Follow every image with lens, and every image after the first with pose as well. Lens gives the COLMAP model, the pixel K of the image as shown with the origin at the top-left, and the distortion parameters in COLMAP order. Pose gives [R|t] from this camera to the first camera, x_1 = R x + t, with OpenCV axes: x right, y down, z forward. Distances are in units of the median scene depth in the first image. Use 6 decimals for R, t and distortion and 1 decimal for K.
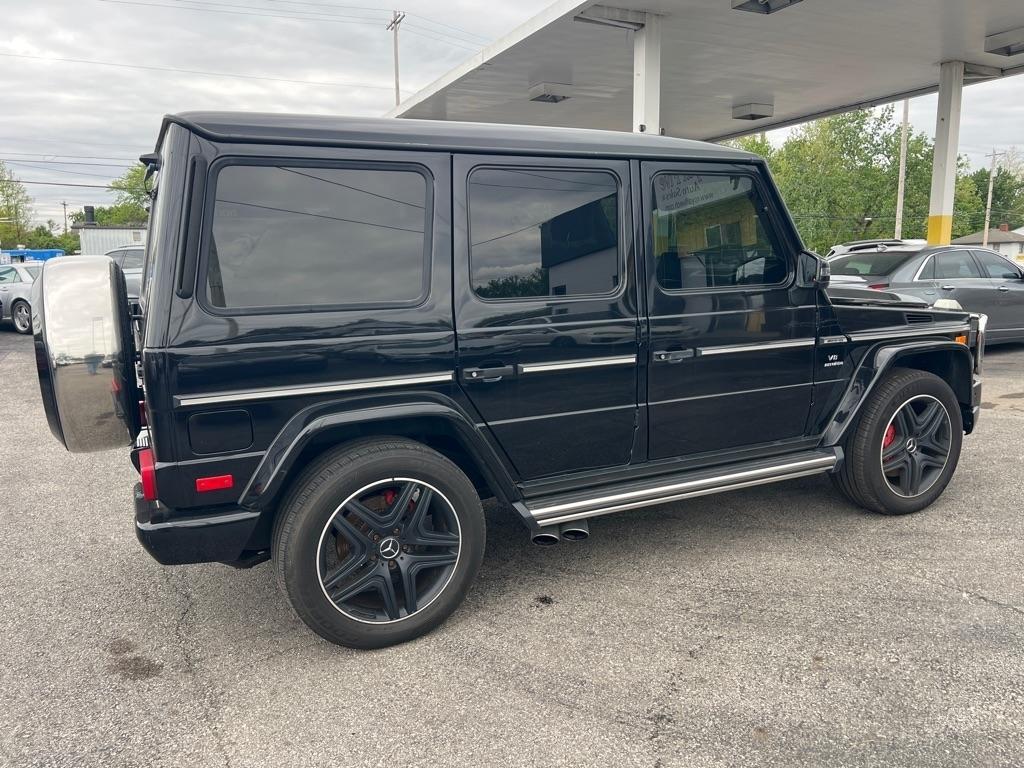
lens RADIAL K [[771.9, 0, 510.4], [0, 771.9, 382.6], [0, 0, 1]] dist [0.045614, -0.051828]
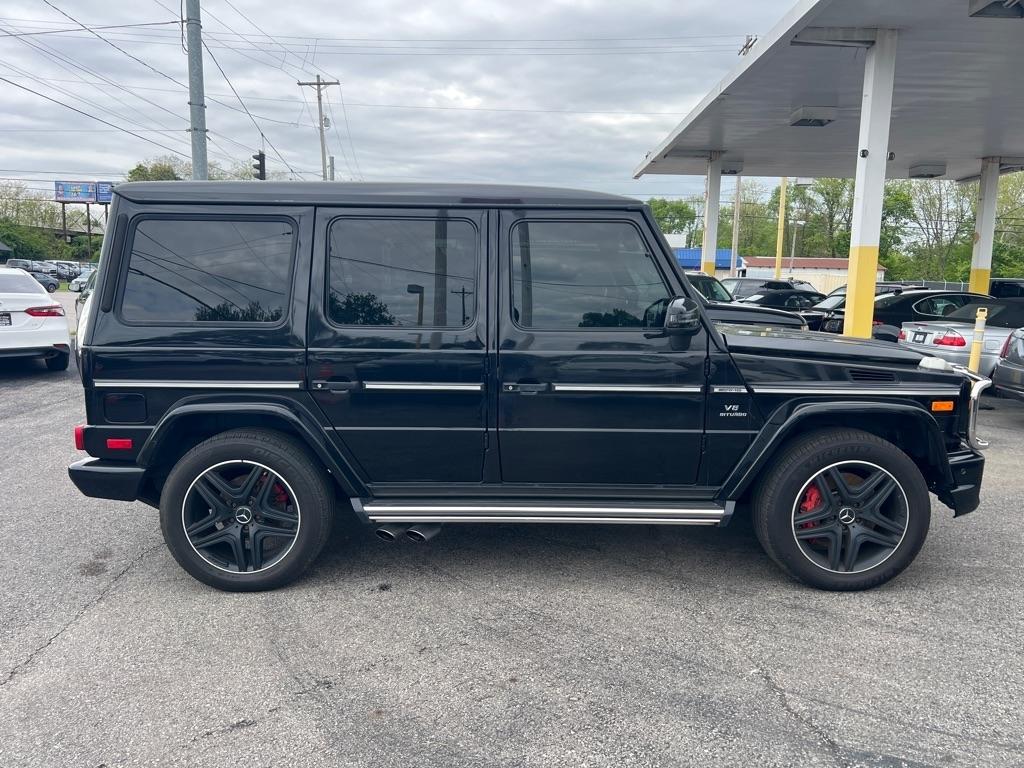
lens RADIAL K [[776.6, 0, 512.0], [0, 776.6, 384.0], [0, 0, 1]] dist [0.022874, -0.010314]
pose [[0.899210, 0.088529, -0.428467, 0.680370], [-0.100833, 0.994885, -0.006053, -0.033001], [0.425740, 0.048646, 0.903537, 0.016721]]
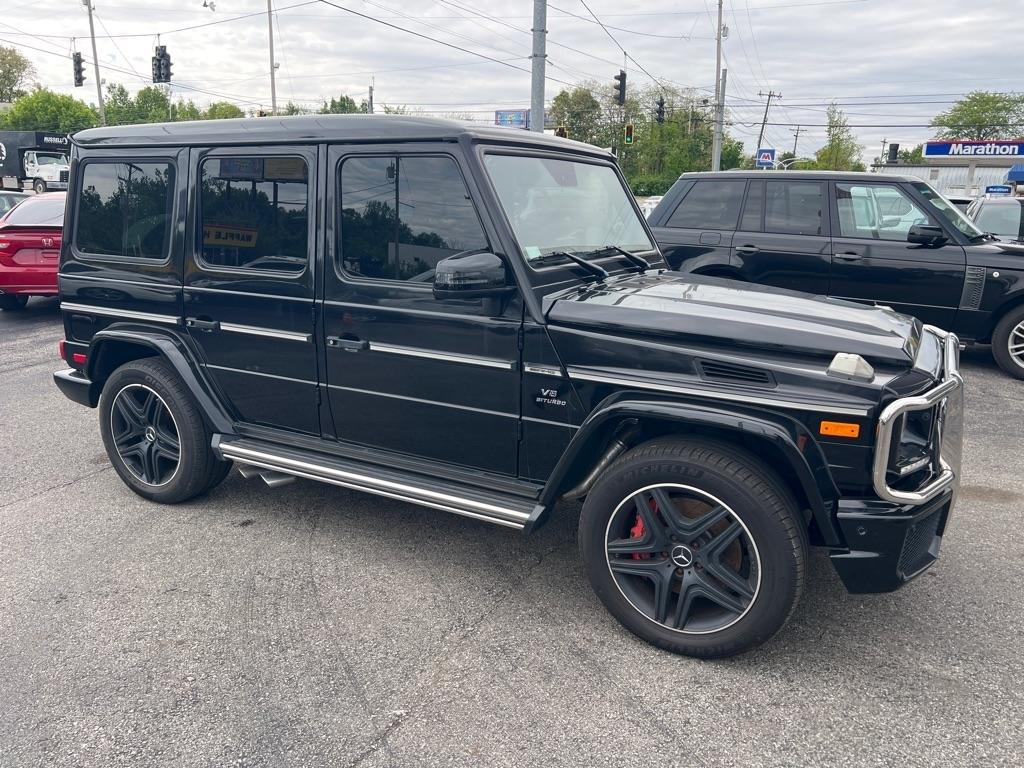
lens RADIAL K [[768.8, 0, 510.7], [0, 768.8, 383.5], [0, 0, 1]] dist [0.053983, -0.061900]
pose [[0.566690, 0.223511, -0.793036, 1.163236], [-0.159444, 0.974057, 0.160595, -0.183664], [0.808357, 0.035437, 0.587625, 0.613974]]
